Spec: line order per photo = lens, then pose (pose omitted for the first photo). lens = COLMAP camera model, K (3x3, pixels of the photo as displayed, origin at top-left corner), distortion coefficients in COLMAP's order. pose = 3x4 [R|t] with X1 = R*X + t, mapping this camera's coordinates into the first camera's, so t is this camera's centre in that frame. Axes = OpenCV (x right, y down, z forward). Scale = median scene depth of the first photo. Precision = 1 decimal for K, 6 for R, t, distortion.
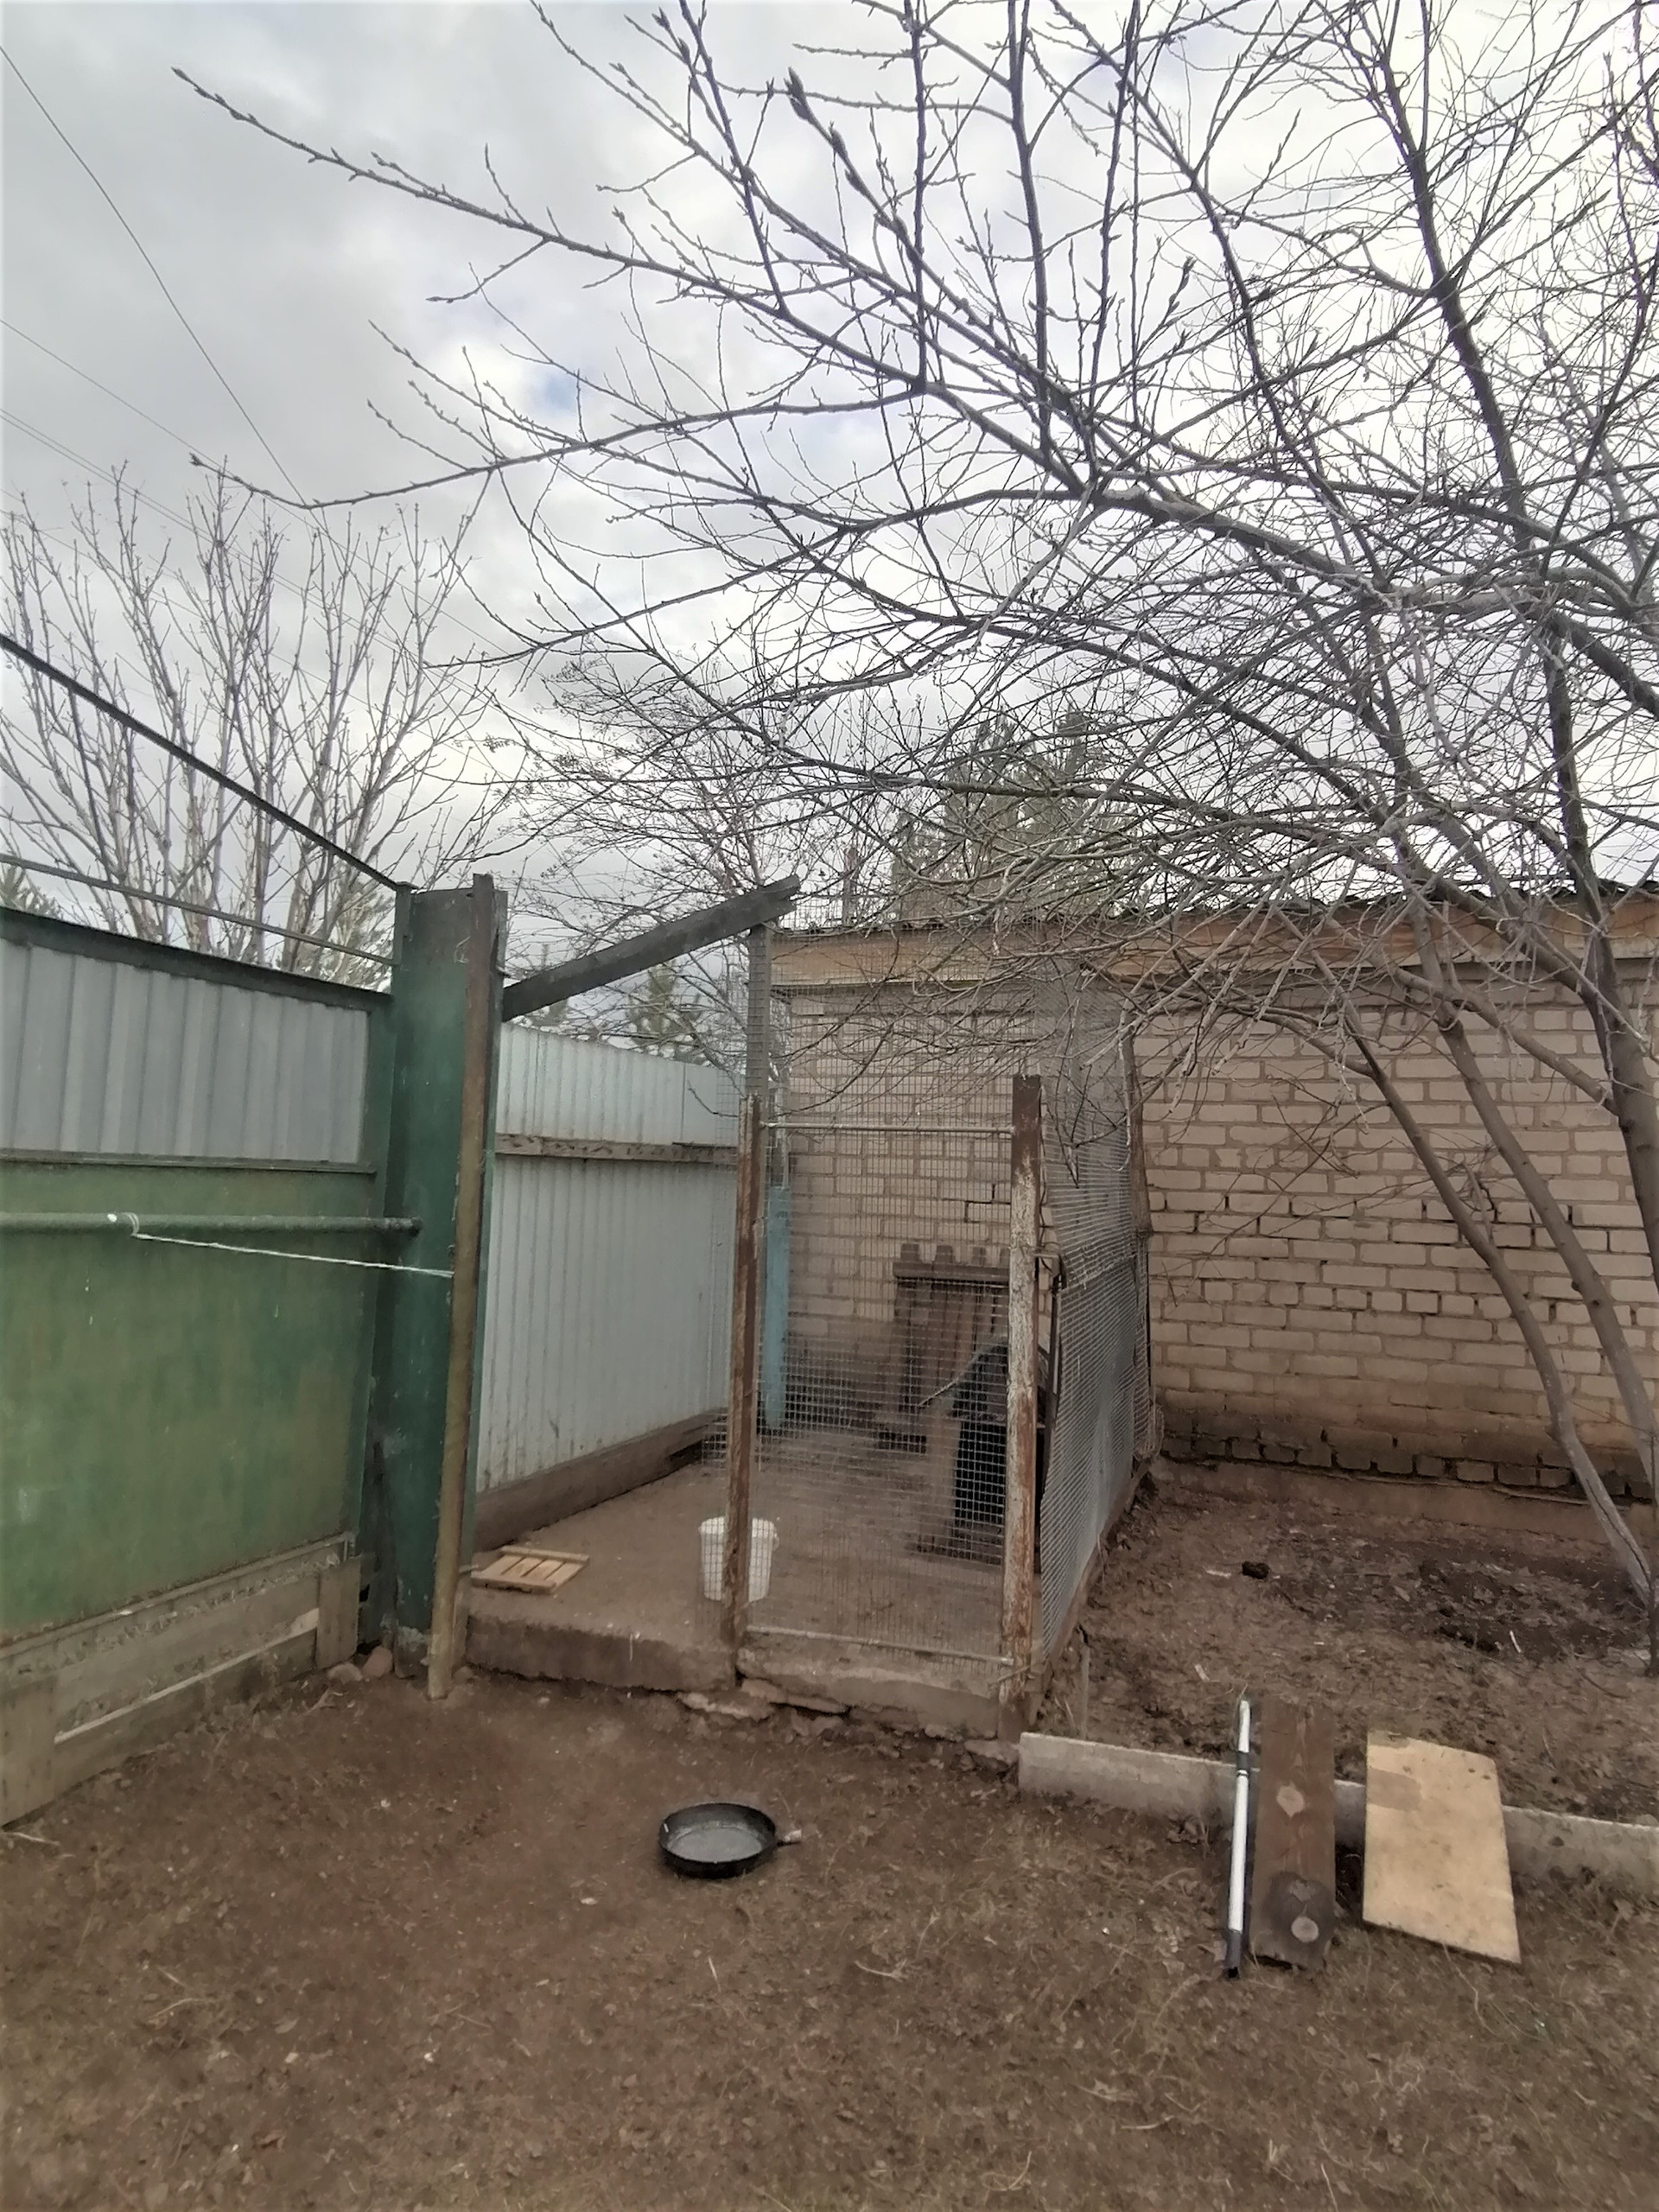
lens RADIAL K [[1281.0, 0, 829.5], [0, 1281.0, 1106.0], [0, 0, 1]] dist [0.000742, -0.000115]
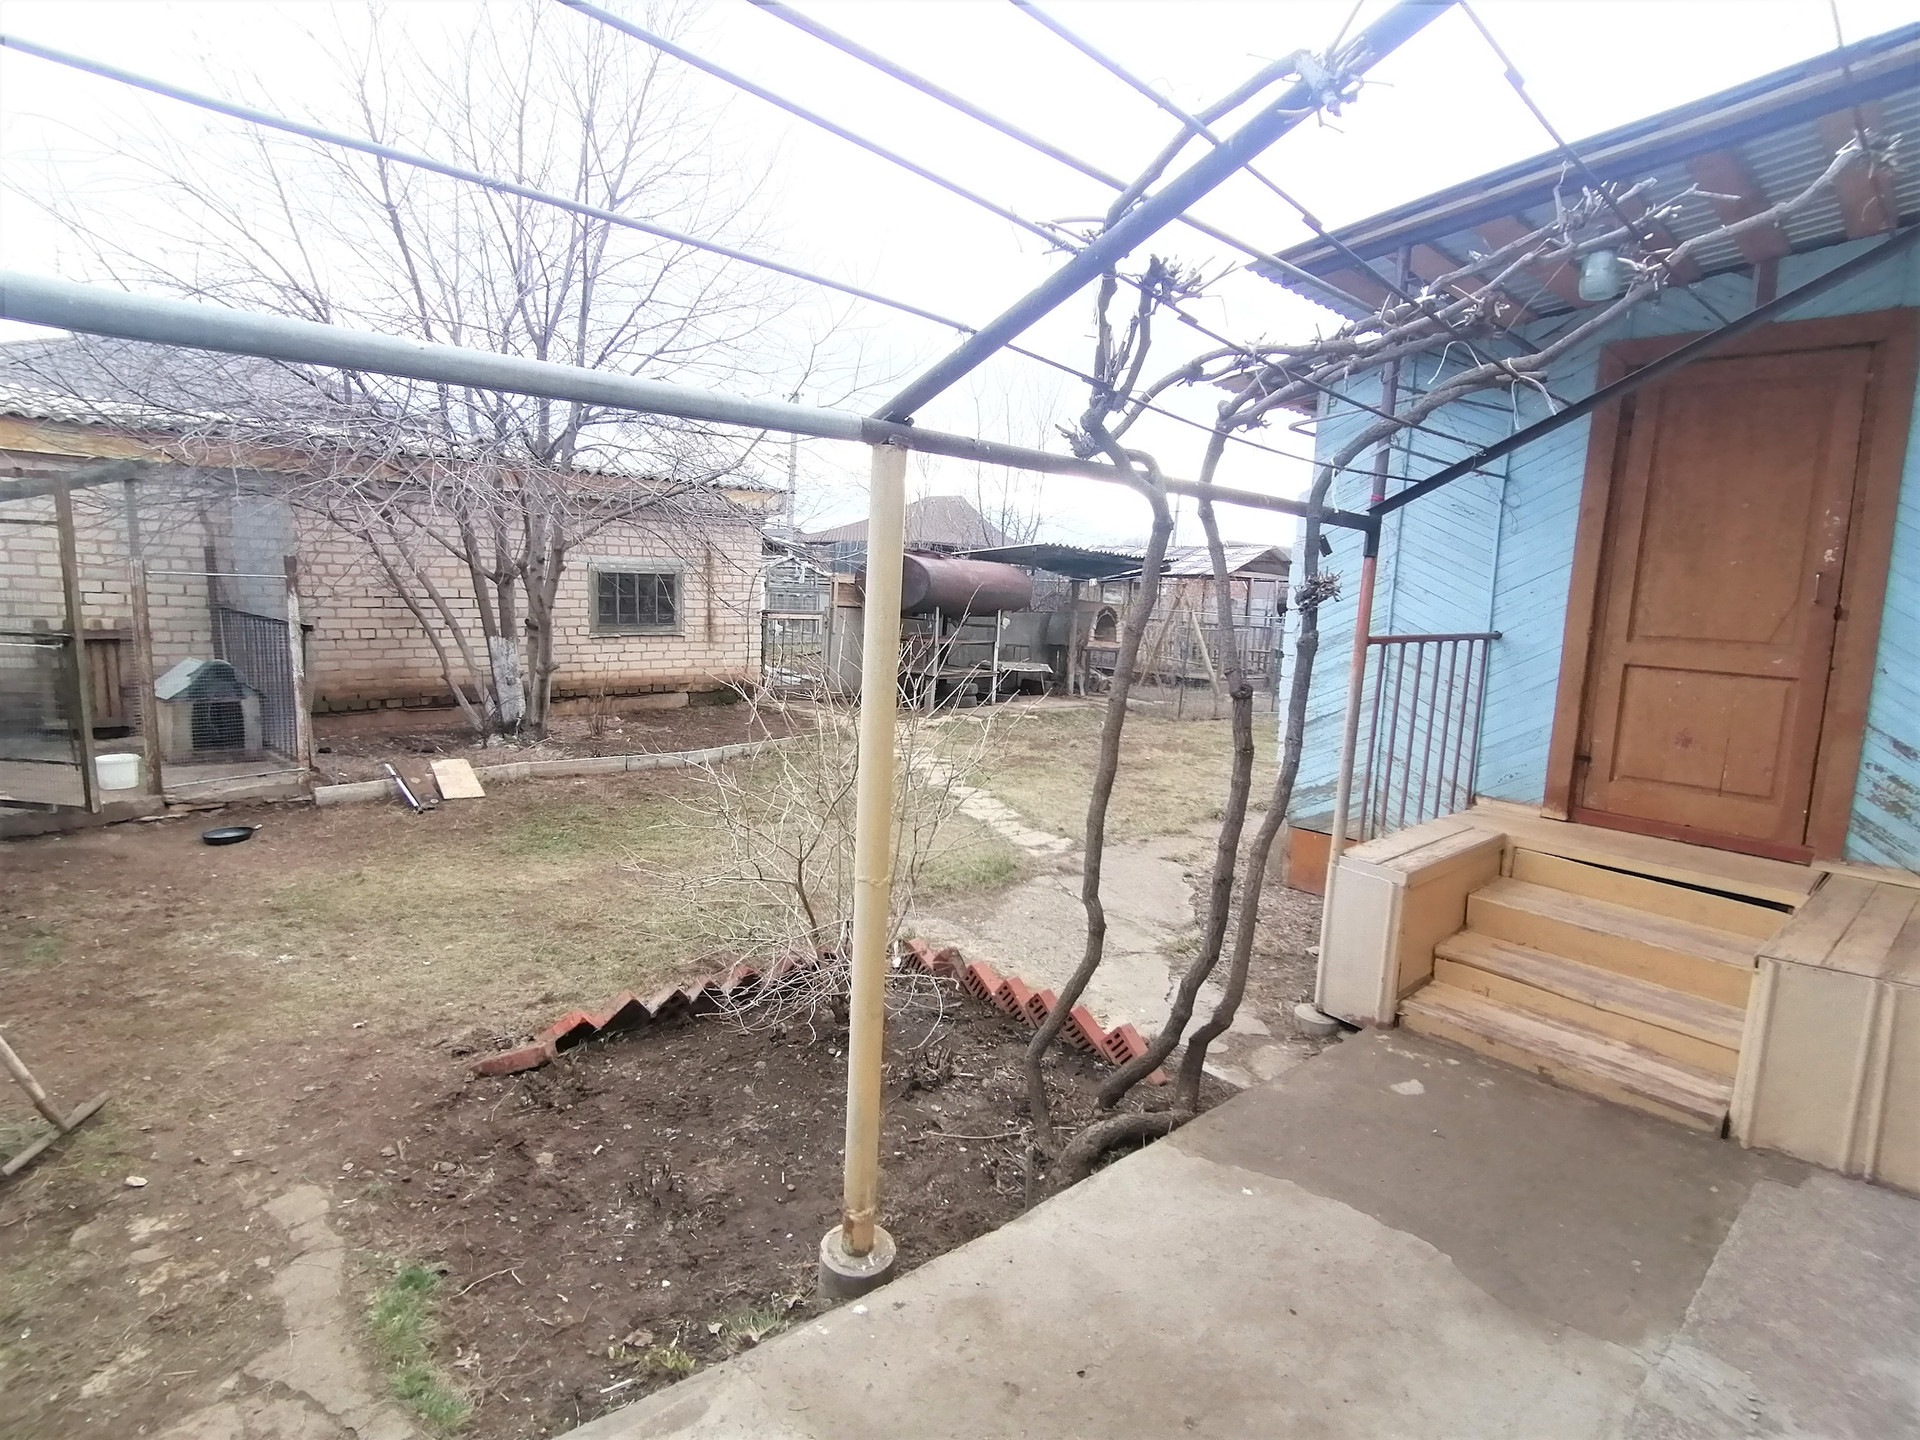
lens RADIAL K [[1005.3, 0, 960.0], [0, 1005.3, 720.0], [0, 0, 1]] dist [-0.000751, -0.000259]
pose [[0.428327, -0.141035, 0.892550, -0.692750], [-0.075619, 0.978686, 0.190935, -0.114604], [-0.900454, -0.149277, 0.408533, -0.684092]]
